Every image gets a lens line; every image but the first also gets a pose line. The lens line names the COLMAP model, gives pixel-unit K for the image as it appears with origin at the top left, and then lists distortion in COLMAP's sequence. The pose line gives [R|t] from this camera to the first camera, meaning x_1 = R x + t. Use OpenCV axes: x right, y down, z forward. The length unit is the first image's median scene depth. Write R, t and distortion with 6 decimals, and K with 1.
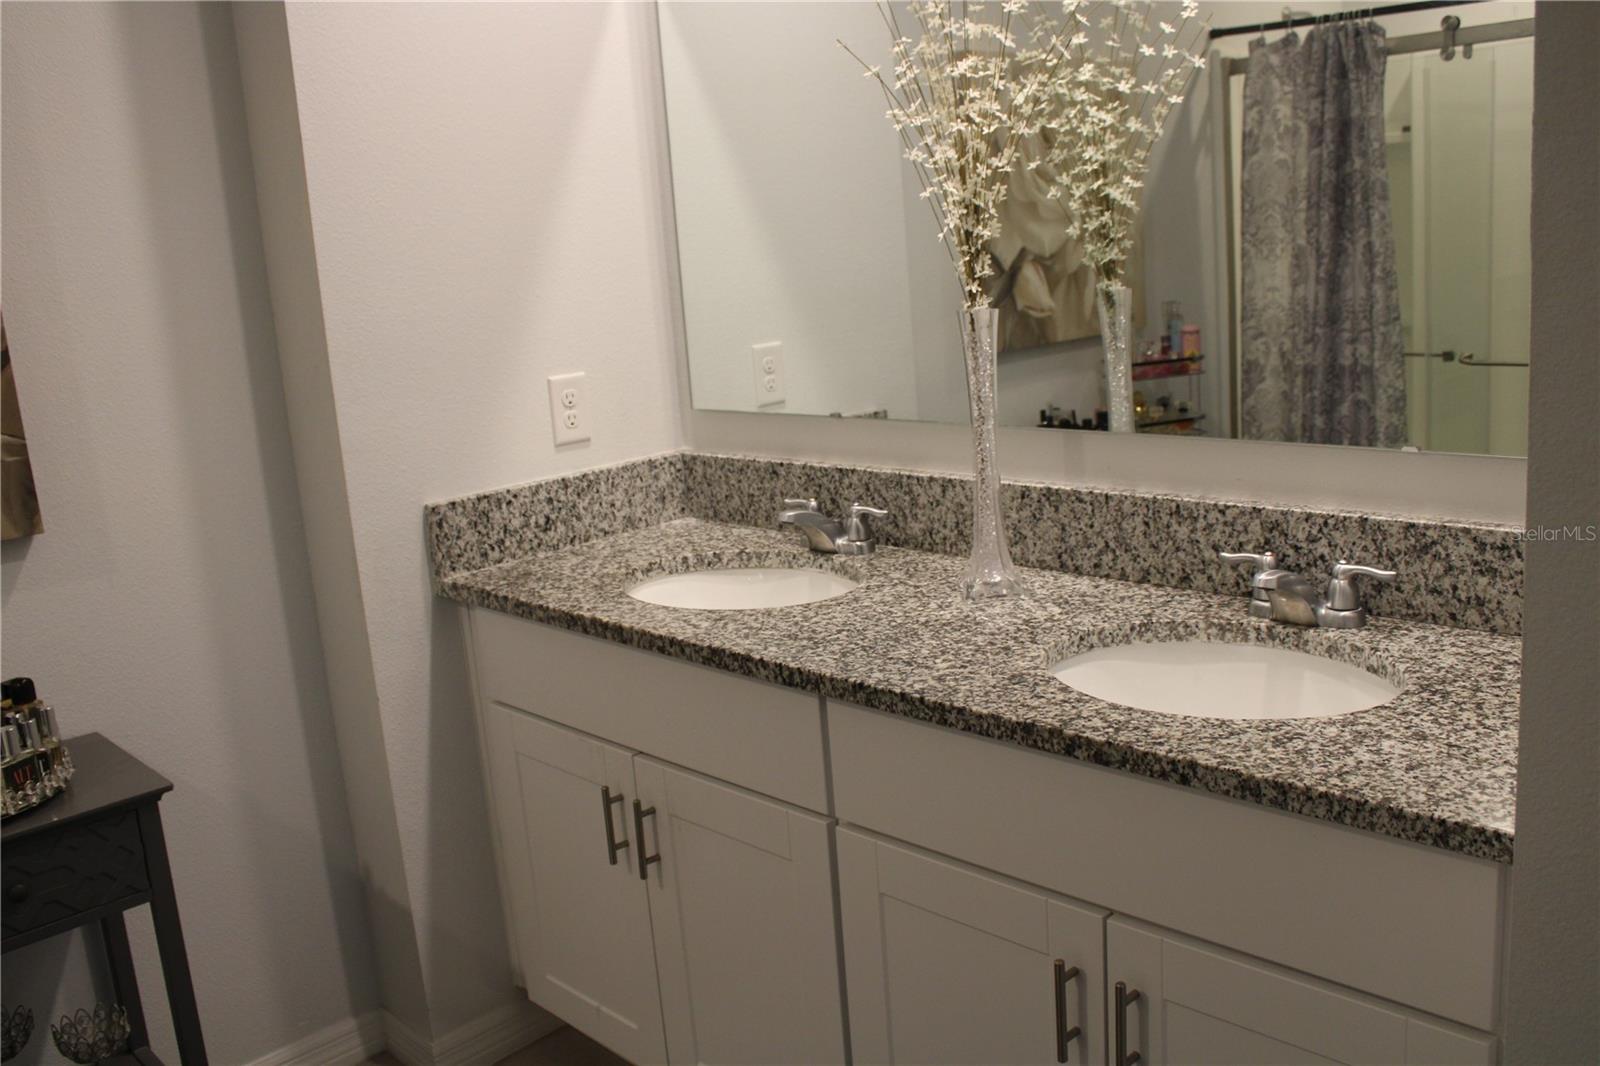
lens RADIAL K [[1418.5, 0, 798.6], [0, 1418.5, 538.1], [0, 0, 1]] dist [-0.114916, 0.067135]
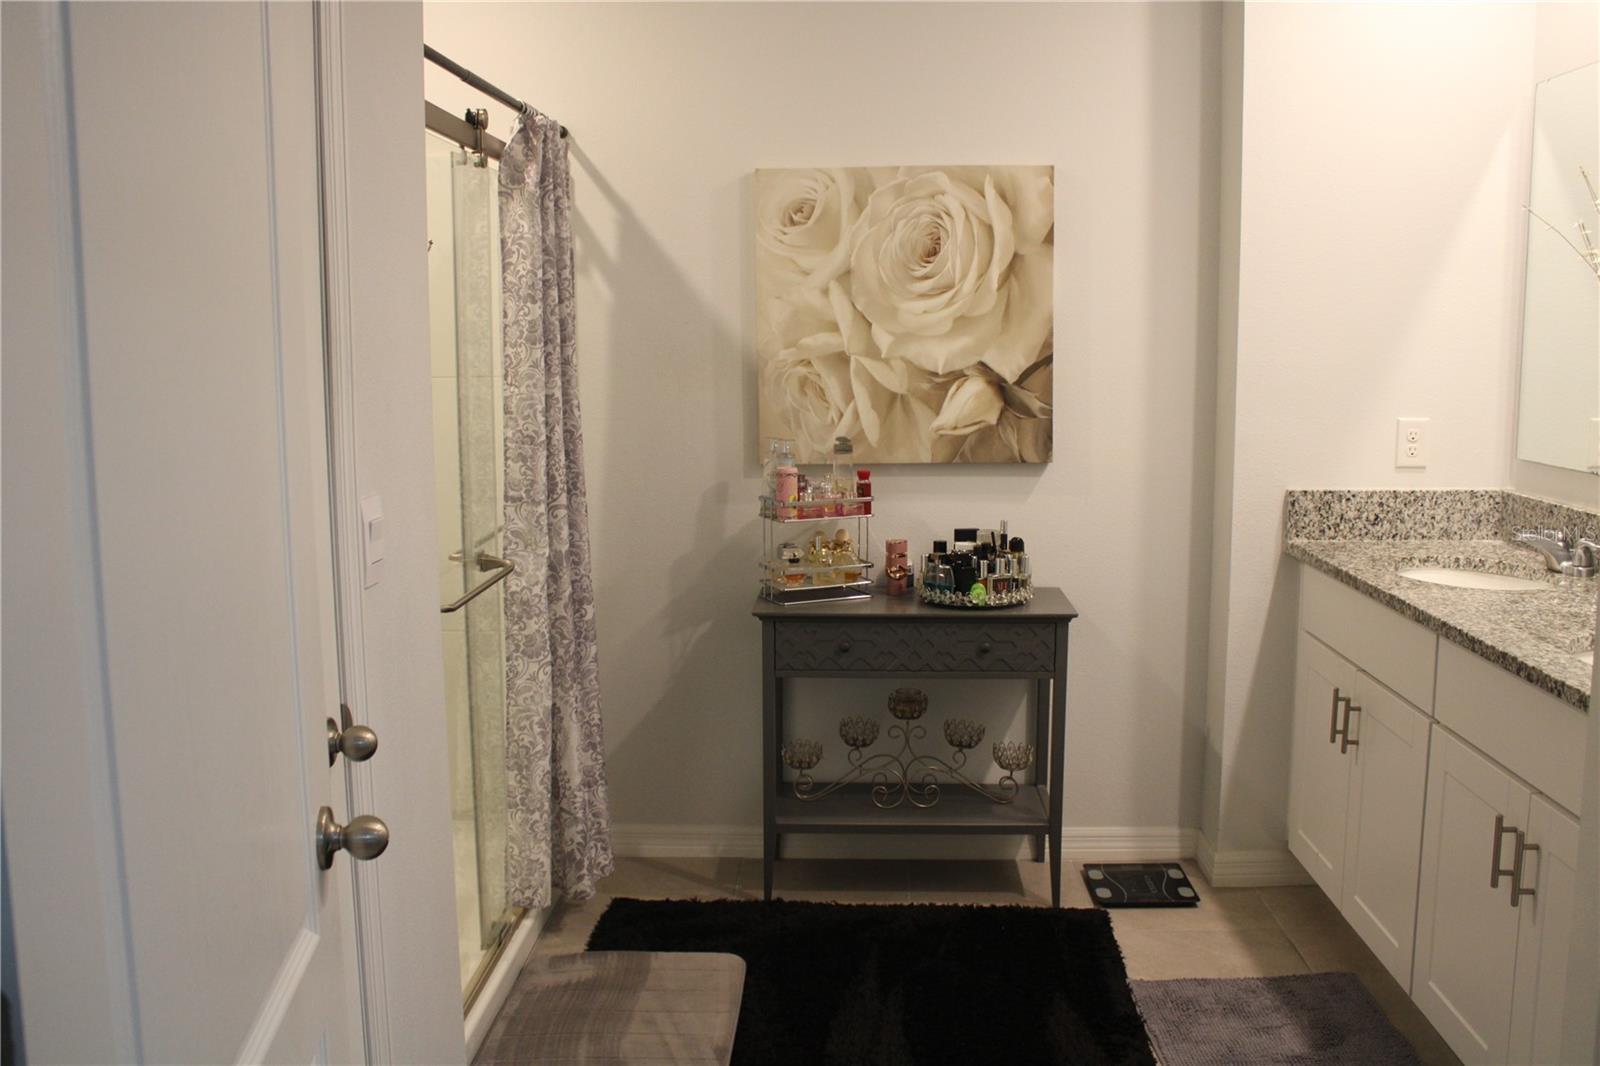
lens RADIAL K [[1418.5, 0, 798.0], [0, 1418.5, 530.9], [0, 0, 1]] dist [-0.114916, 0.067135]
pose [[0.688849, 0.173693, -0.703788, 0.538634], [-0.200488, 0.978648, 0.045295, 0.070420], [0.696629, 0.109900, 0.708965, -0.506628]]
